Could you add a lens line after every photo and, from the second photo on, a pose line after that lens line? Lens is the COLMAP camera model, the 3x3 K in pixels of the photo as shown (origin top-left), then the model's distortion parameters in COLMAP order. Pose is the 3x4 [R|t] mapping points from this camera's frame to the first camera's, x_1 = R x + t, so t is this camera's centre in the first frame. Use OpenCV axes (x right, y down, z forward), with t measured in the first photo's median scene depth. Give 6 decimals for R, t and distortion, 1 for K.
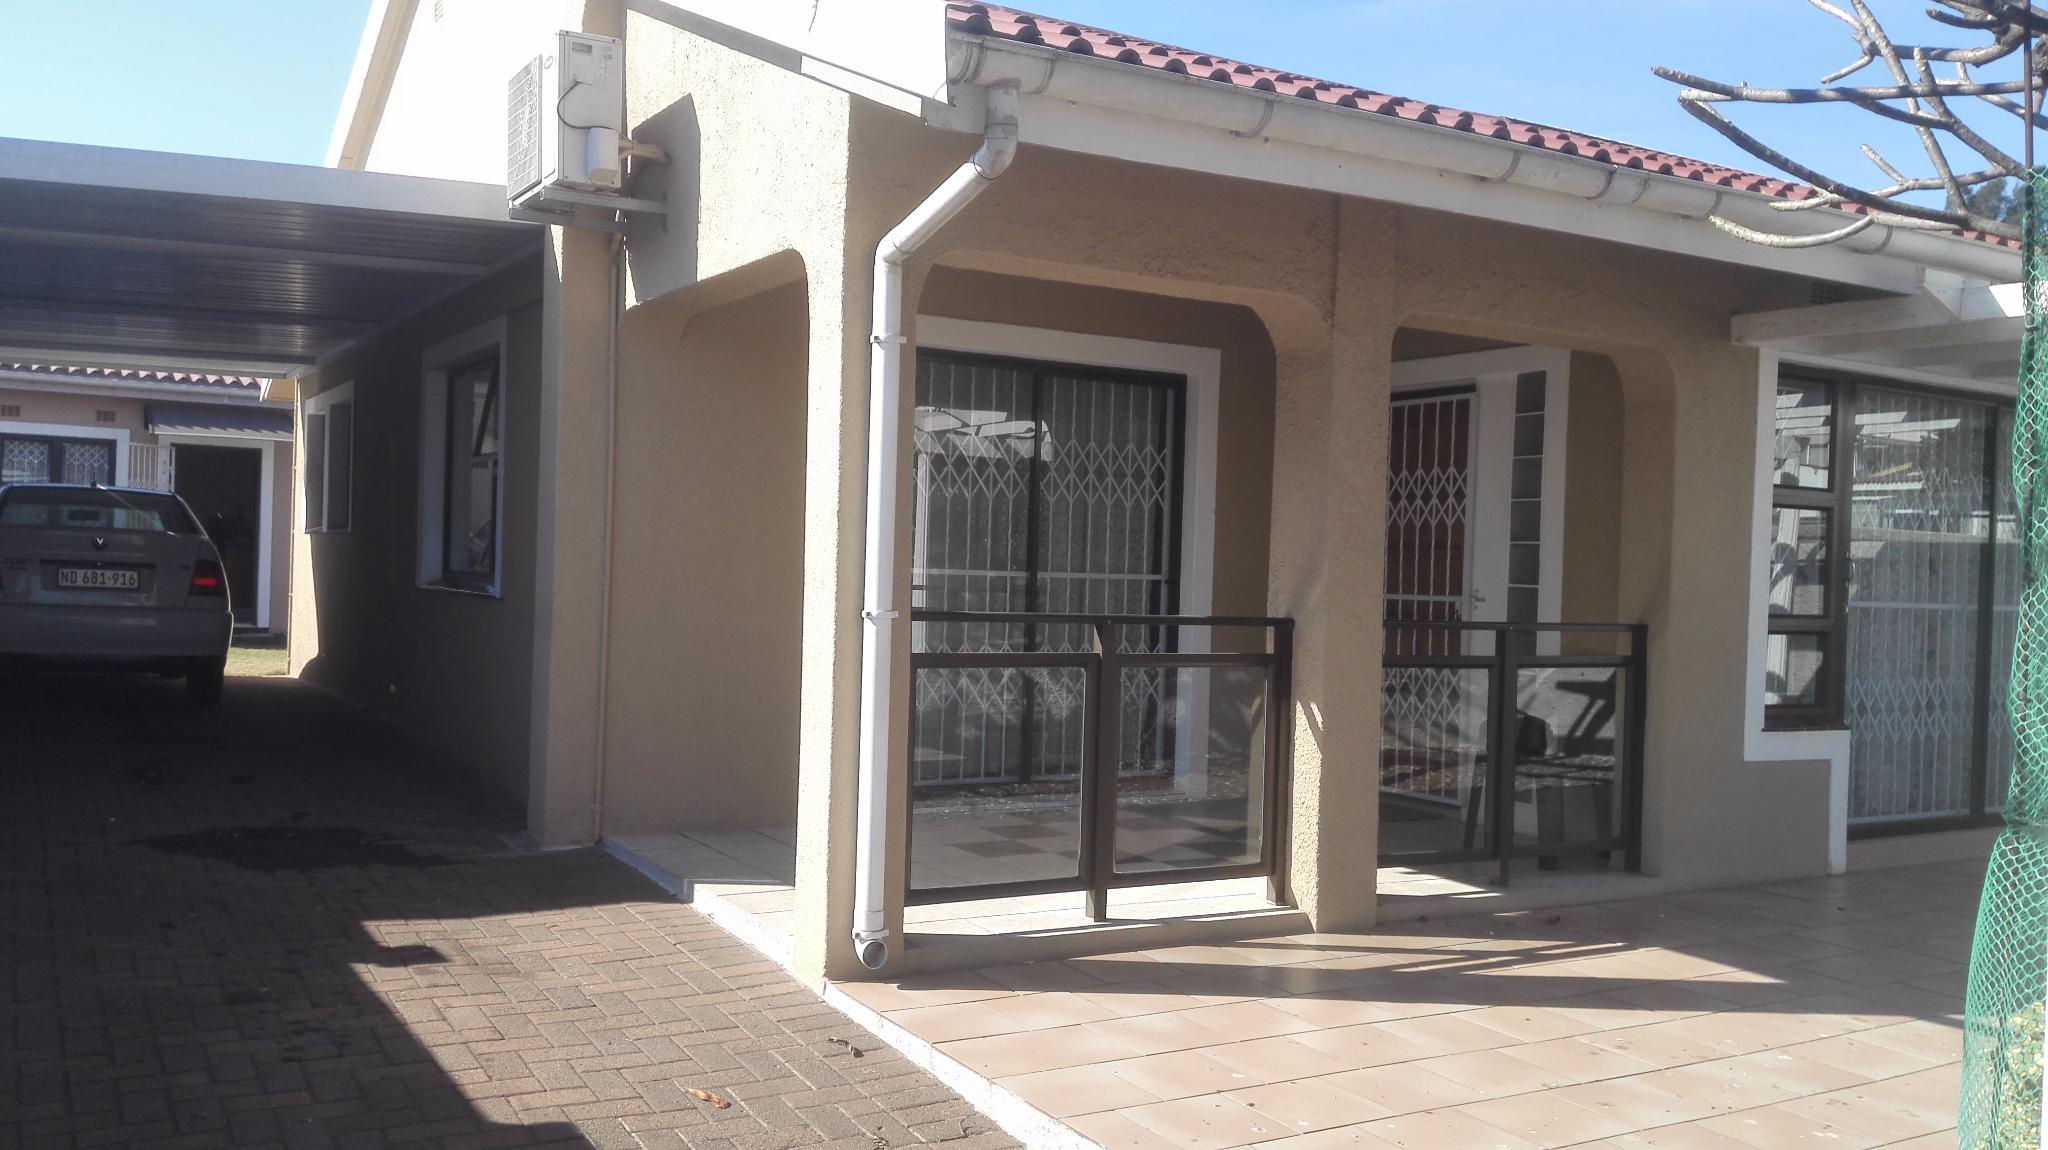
lens RADIAL K [[1673.4, 0, 1022.2], [0, 1673.4, 581.6], [0, 0, 1]] dist [0.145300, -0.278397]
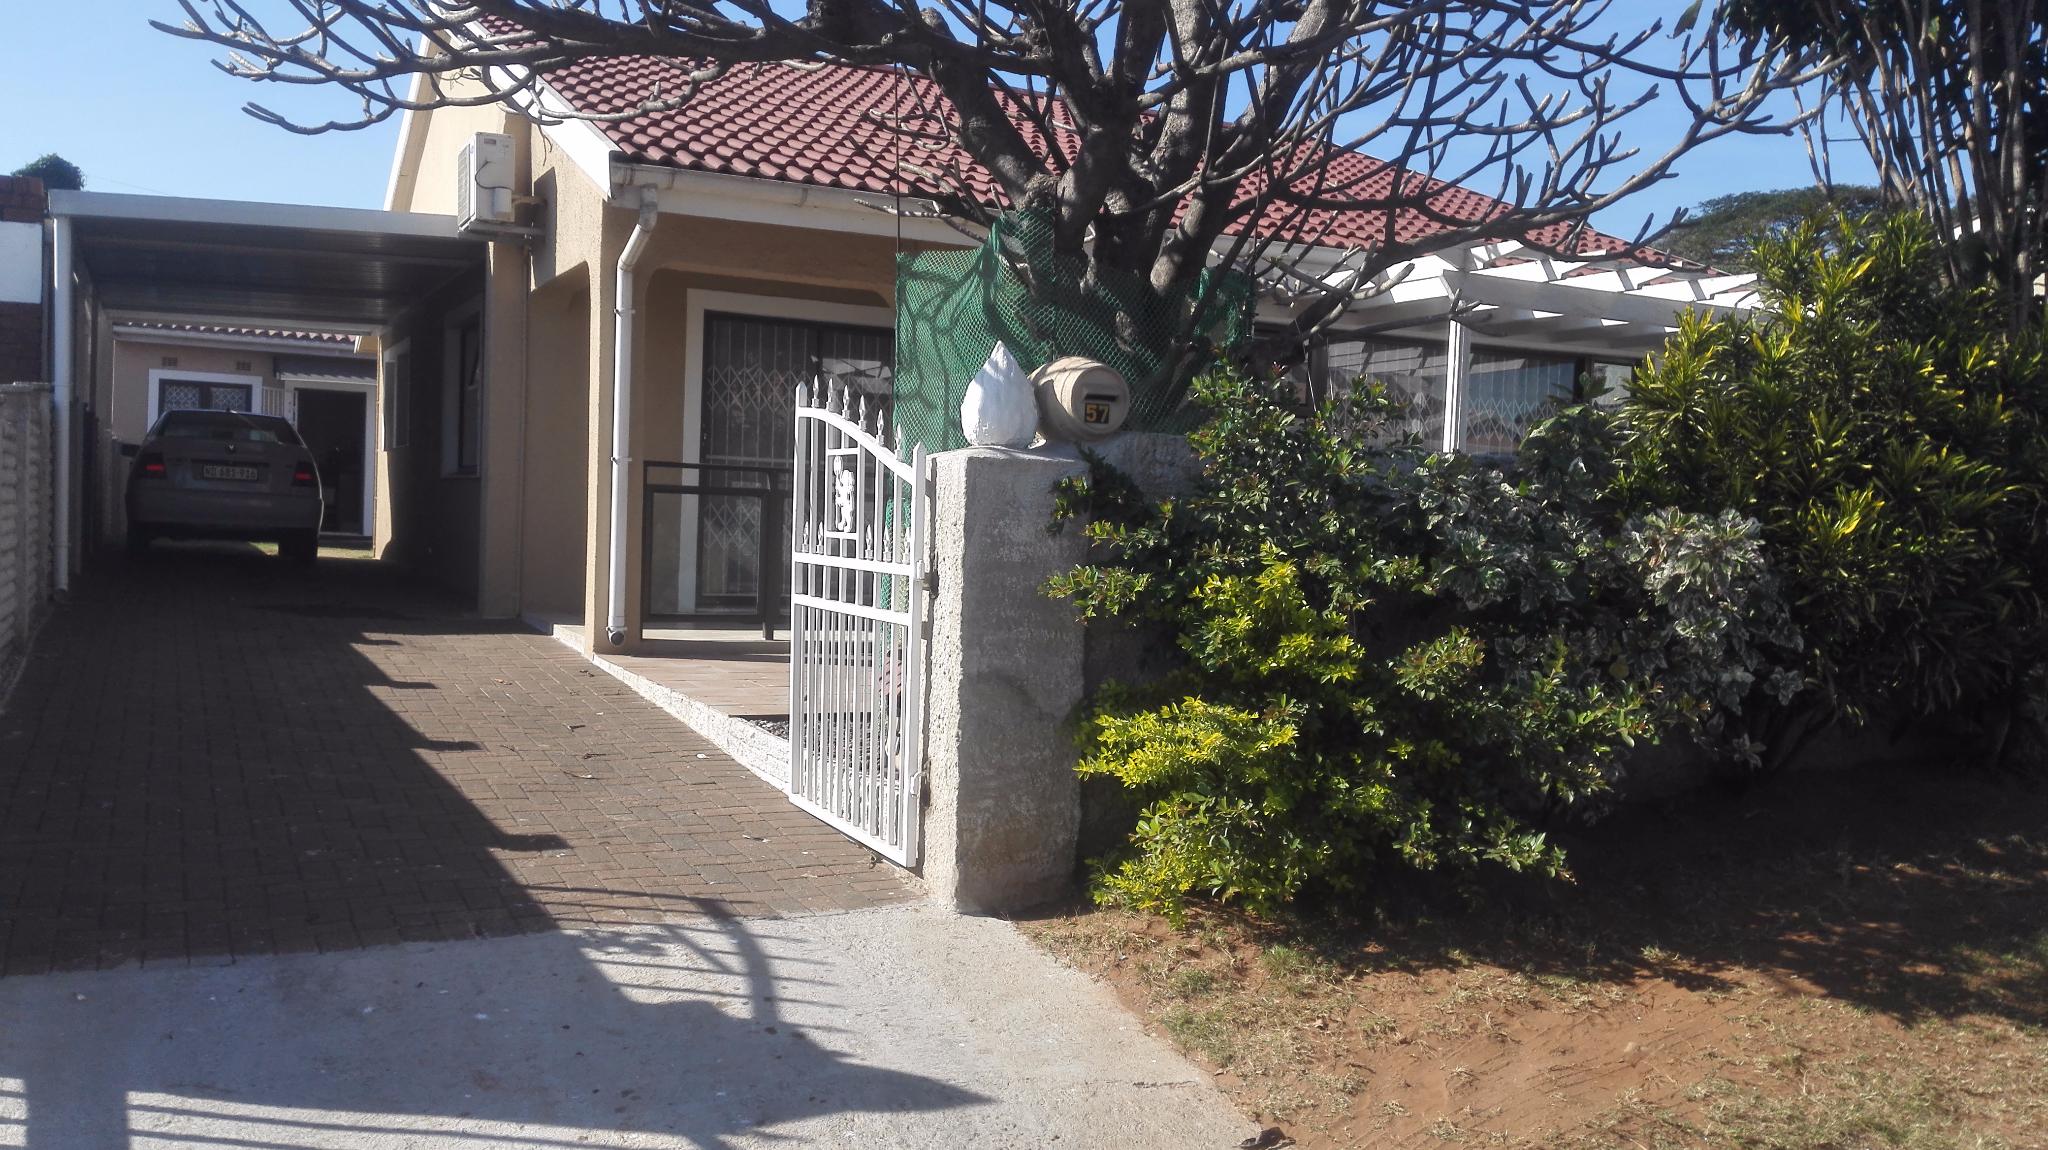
lens RADIAL K [[1673.4, 0, 1022.2], [0, 1673.4, 581.6], [0, 0, 1]] dist [0.145300, -0.278397]
pose [[0.997361, 0.009206, -0.072013, 0.237057], [-0.007496, 0.999684, 0.023988, 0.050997], [0.072211, -0.023385, 0.997115, -0.403134]]
